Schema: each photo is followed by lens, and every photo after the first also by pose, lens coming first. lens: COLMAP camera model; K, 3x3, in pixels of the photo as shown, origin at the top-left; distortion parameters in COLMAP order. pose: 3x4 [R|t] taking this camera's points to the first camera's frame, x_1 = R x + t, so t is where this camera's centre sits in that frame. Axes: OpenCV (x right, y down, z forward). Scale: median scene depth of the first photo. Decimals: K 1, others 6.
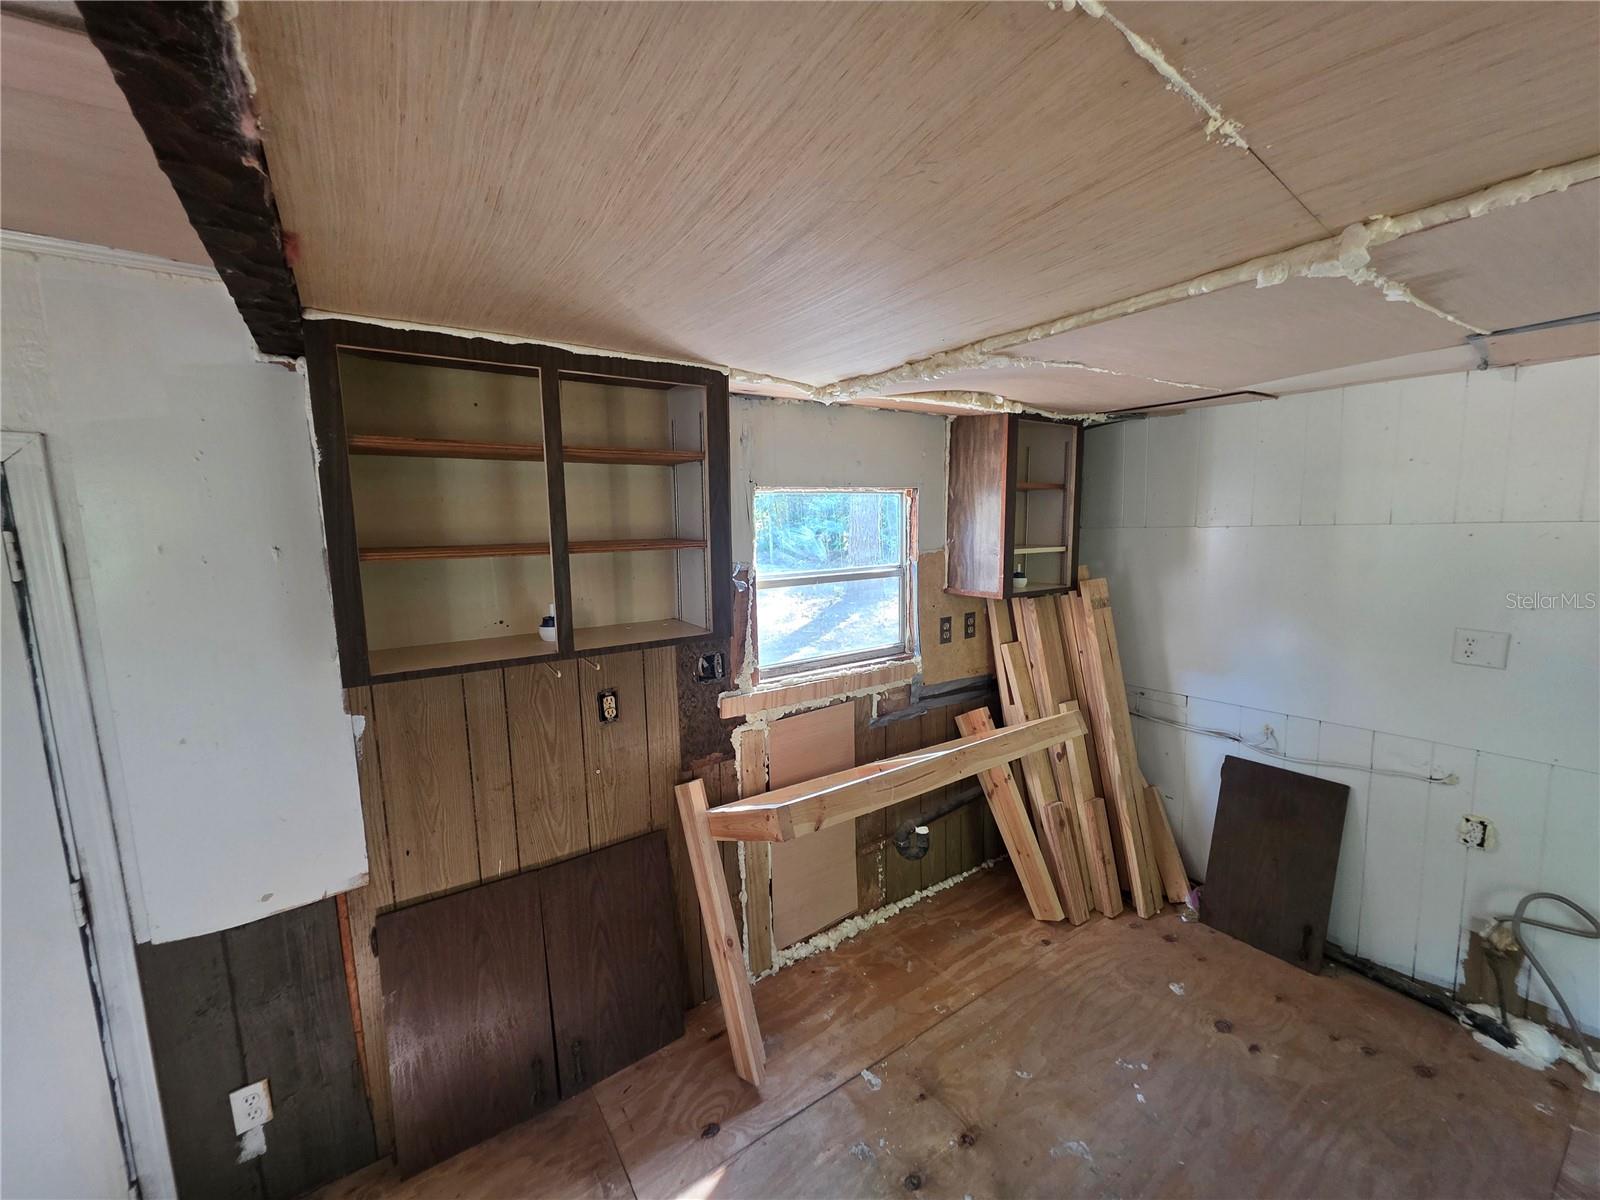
lens RADIAL K [[637.0, 0, 792.1], [0, 637.0, 605.2], [0, 0, 1]] dist [0.002813, 0.000099]
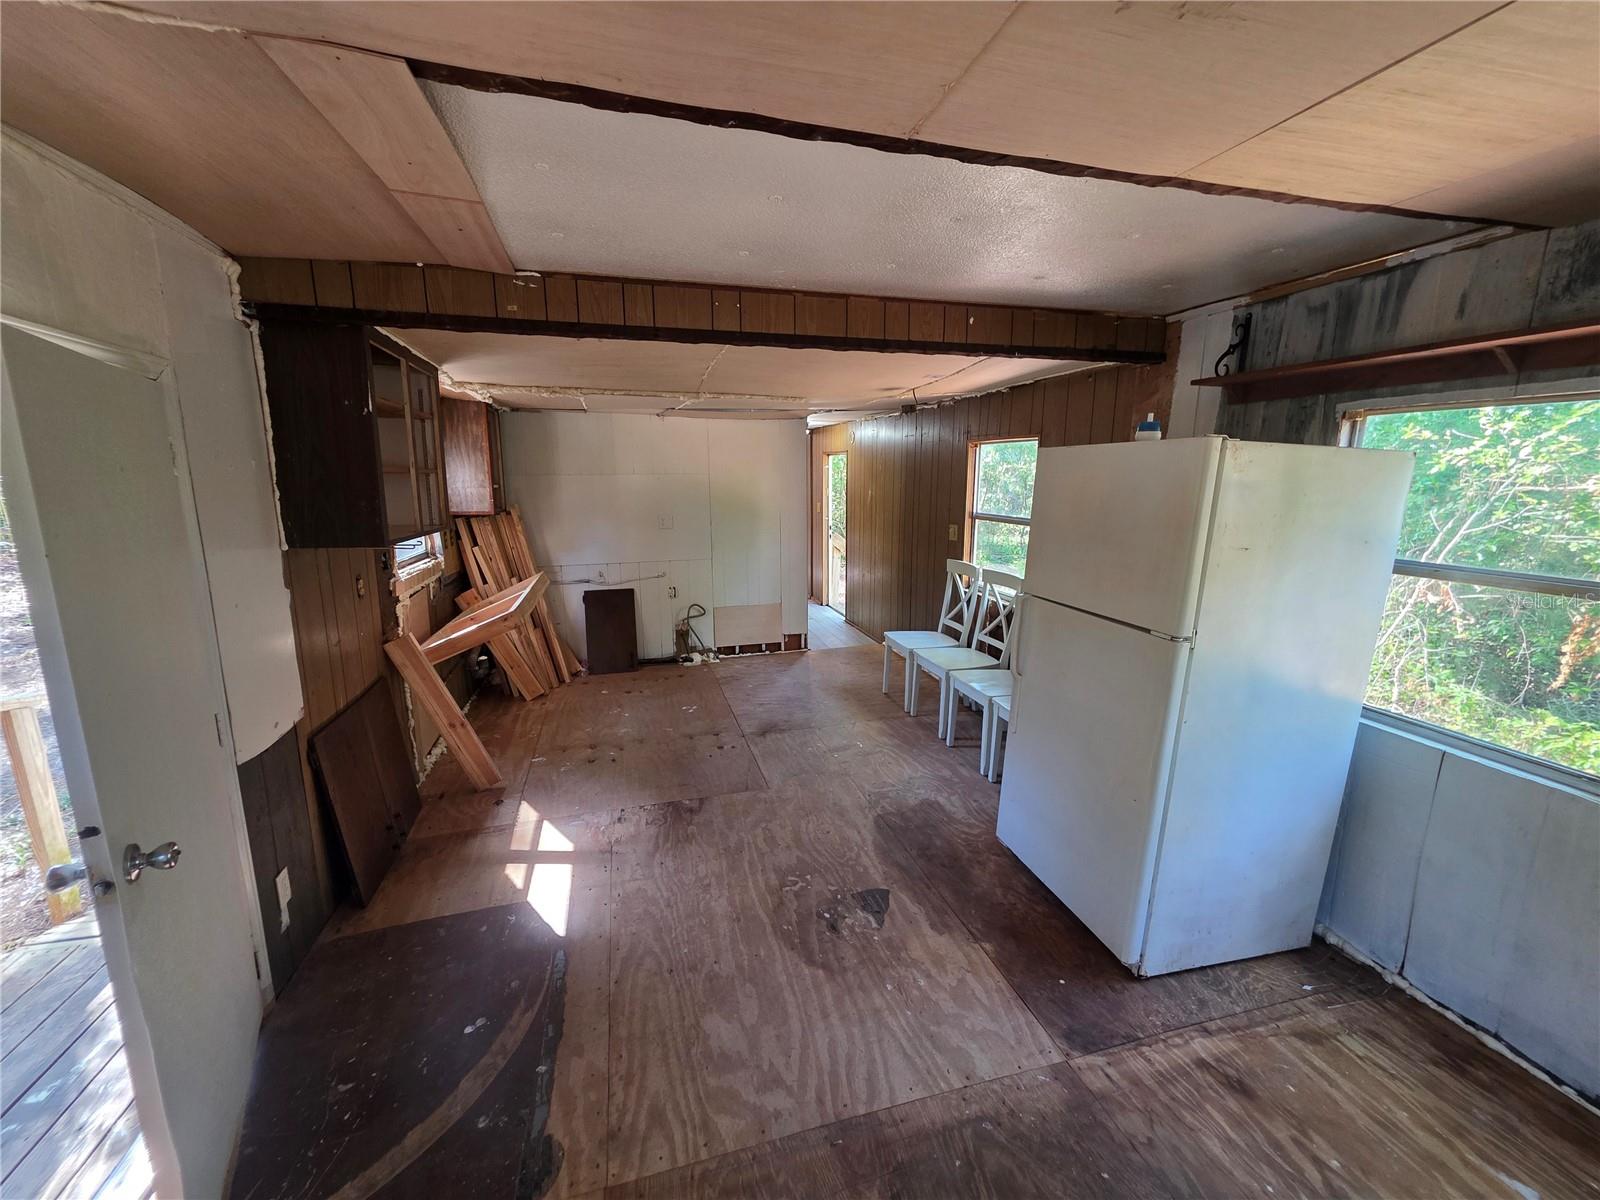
lens RADIAL K [[637.0, 0, 796.7], [0, 637.0, 598.9], [0, 0, 1]] dist [0.002813, 0.000099]
pose [[0.317640, -0.151722, 0.935994, -1.139934], [0.111272, 0.986260, 0.122108, 0.104451], [-0.941660, 0.065363, 0.330158, -0.328571]]
